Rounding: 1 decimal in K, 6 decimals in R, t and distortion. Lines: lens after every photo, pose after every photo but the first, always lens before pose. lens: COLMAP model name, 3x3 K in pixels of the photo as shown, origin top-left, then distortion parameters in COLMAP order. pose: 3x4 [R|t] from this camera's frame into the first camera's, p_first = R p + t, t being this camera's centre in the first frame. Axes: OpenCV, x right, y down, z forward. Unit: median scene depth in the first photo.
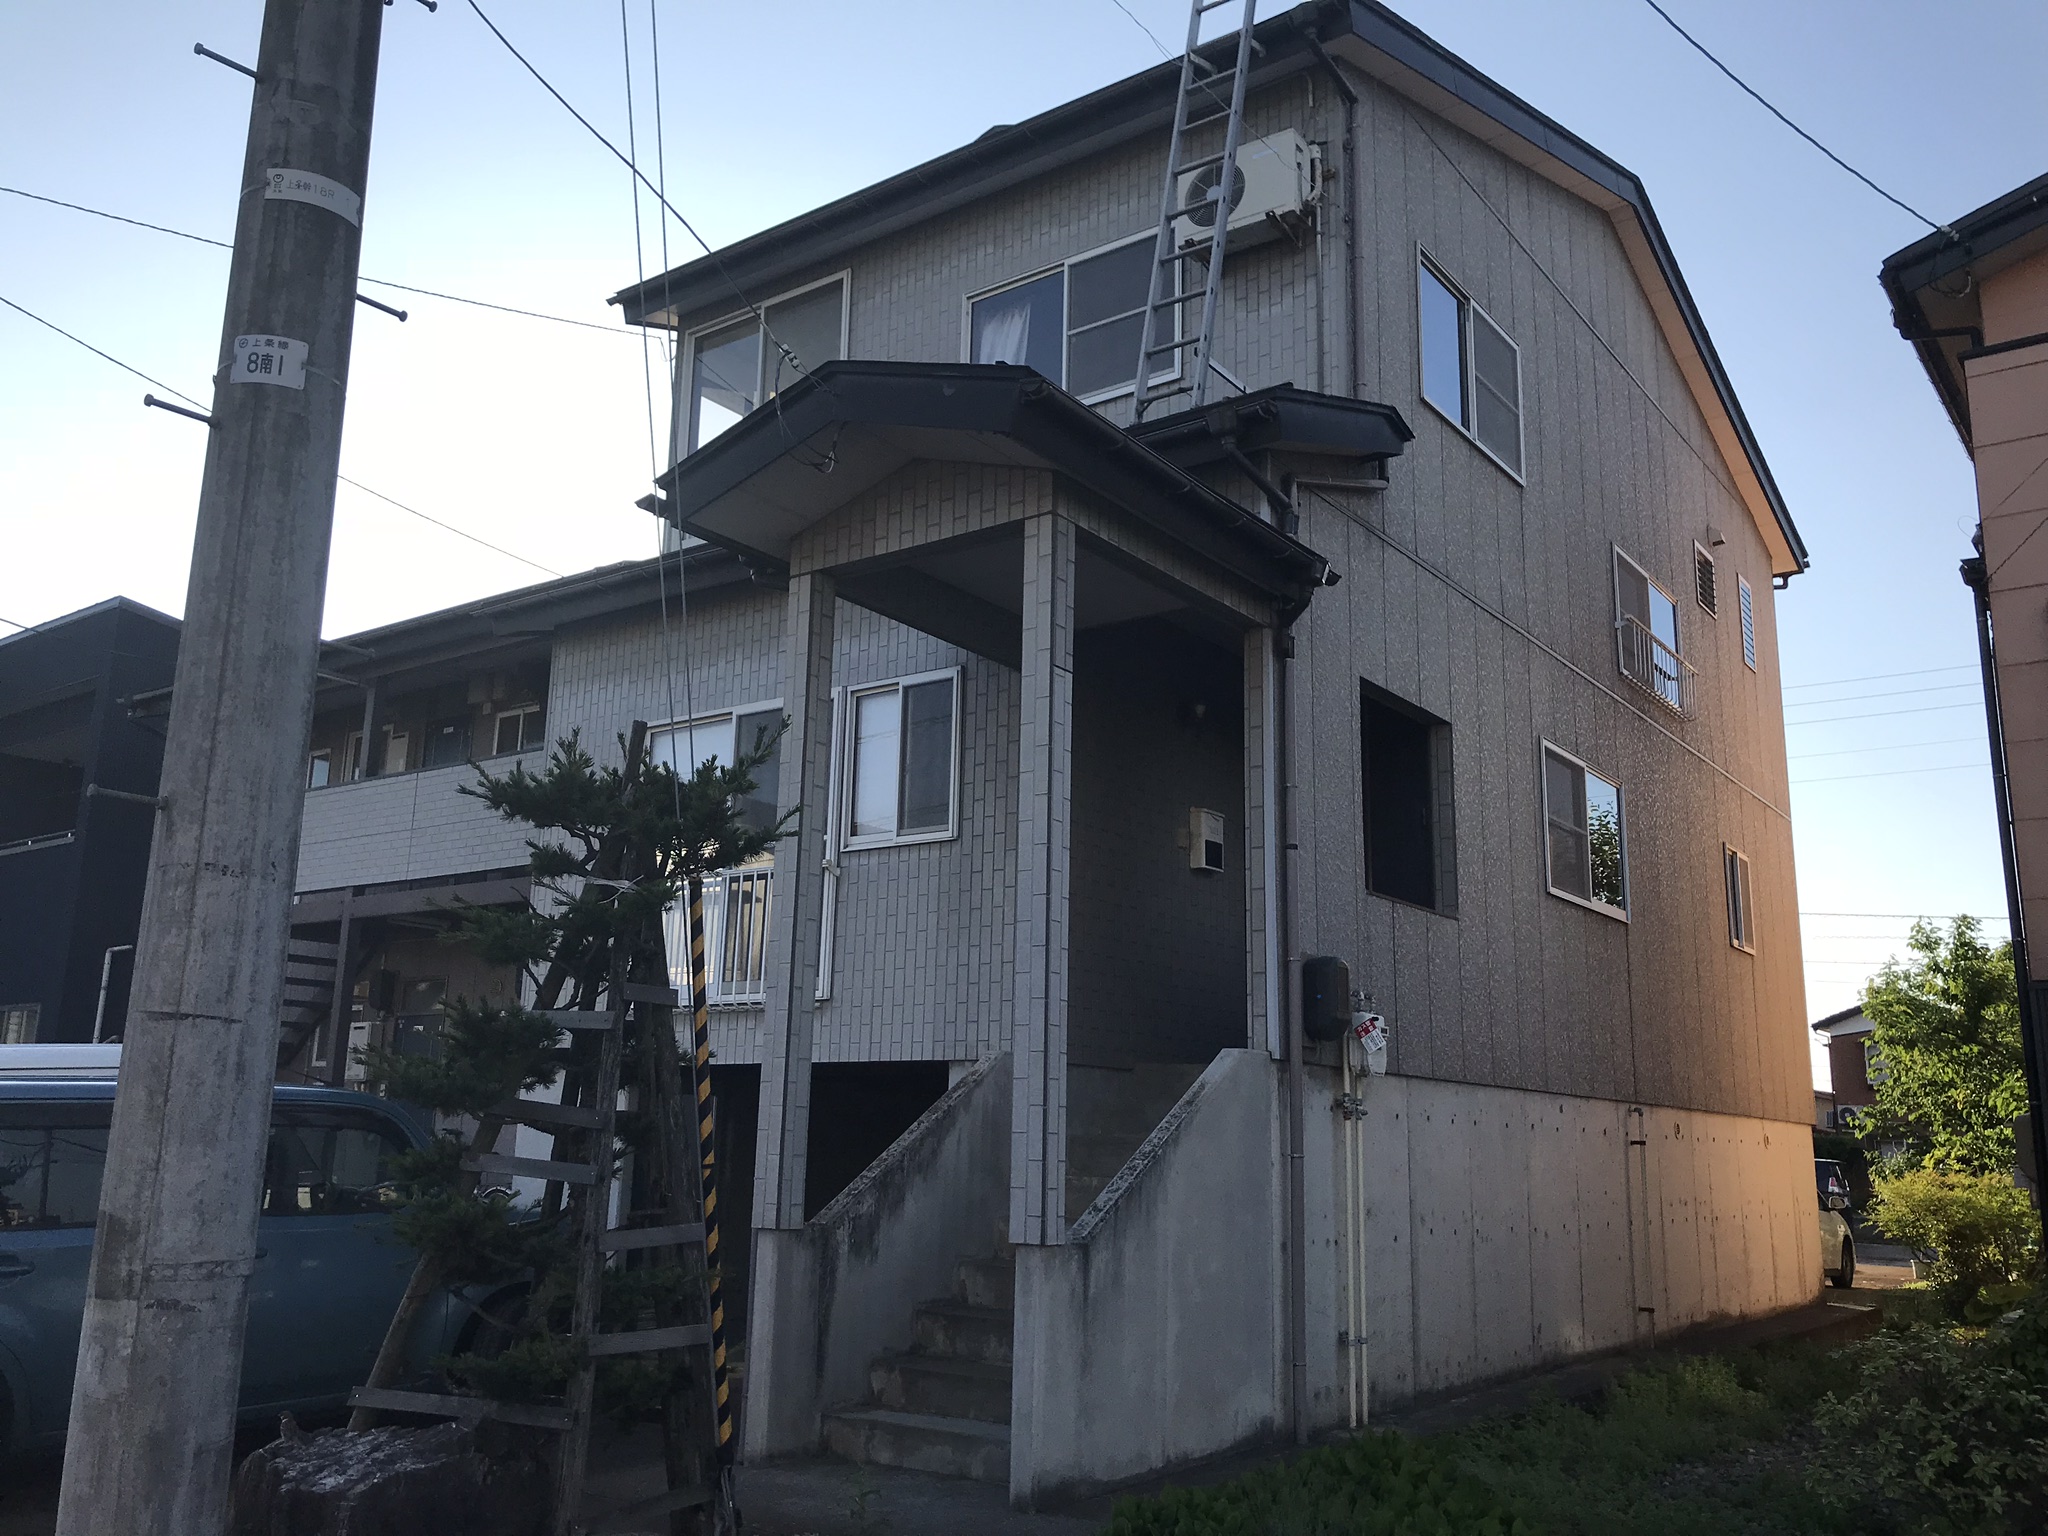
lens RADIAL K [[1712.7, 0, 1035.7], [0, 1712.7, 756.5], [0, 0, 1]] dist [0.020228, 0.009975]
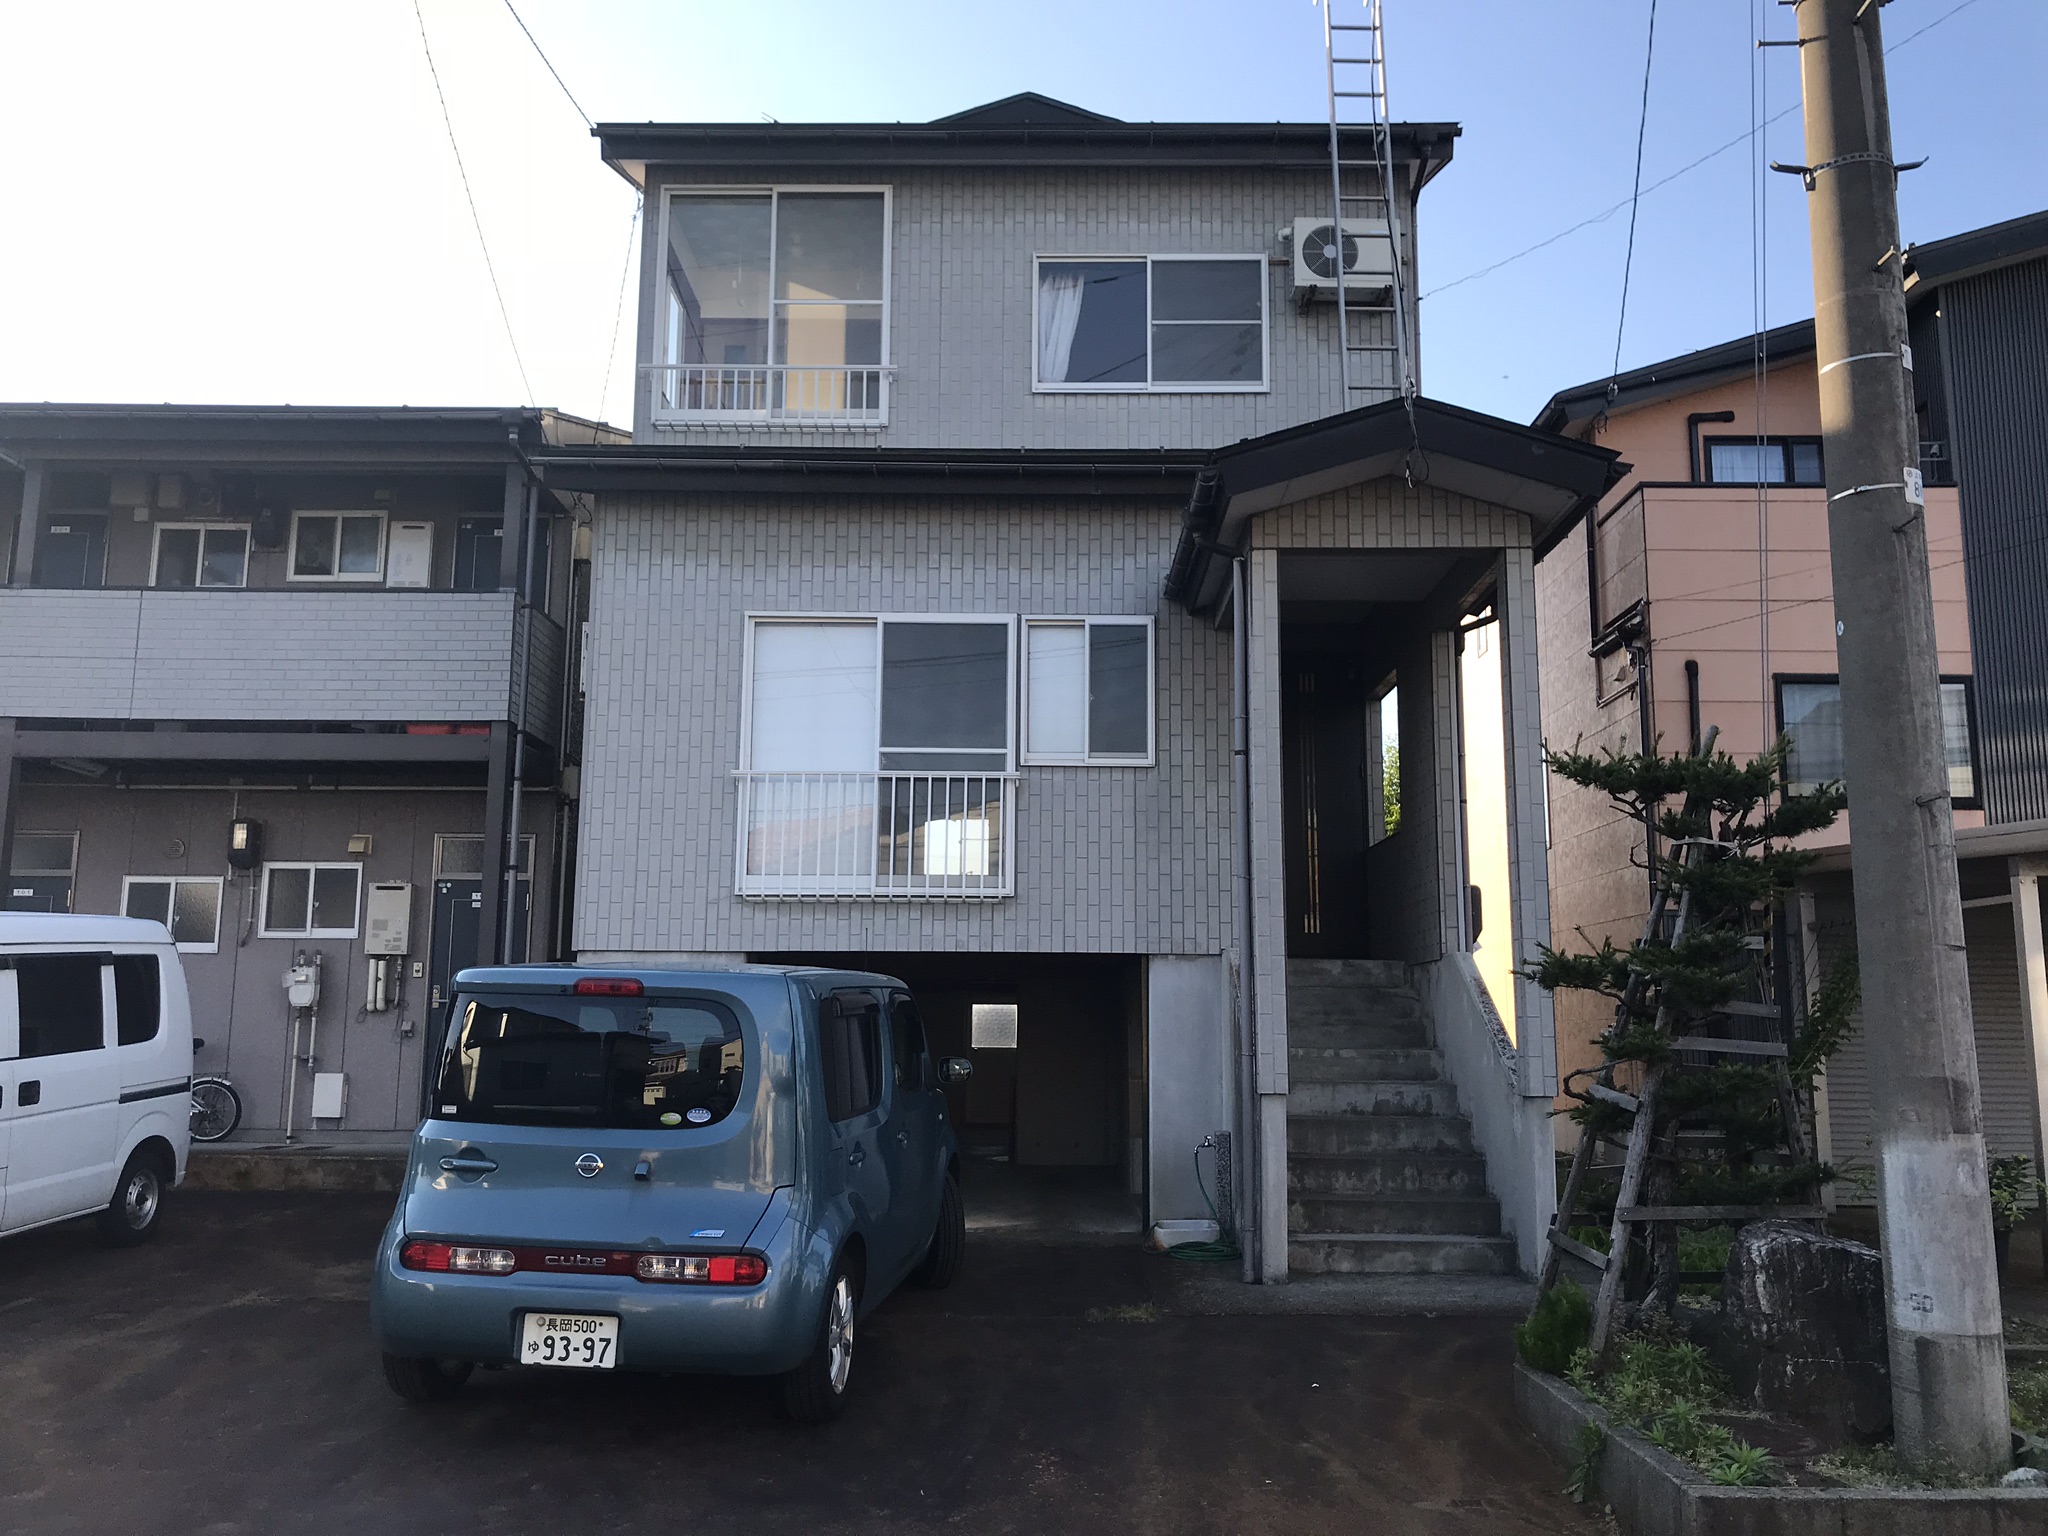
lens RADIAL K [[1712.7, 0, 1019.1], [0, 1712.7, 767.8], [0, 0, 1]] dist [0.020228, 0.009975]
pose [[0.805898, 0.072252, 0.587629, -0.758486], [-0.121829, 0.991523, 0.045168, 0.007245], [-0.579385, -0.107991, 0.807869, 0.103847]]
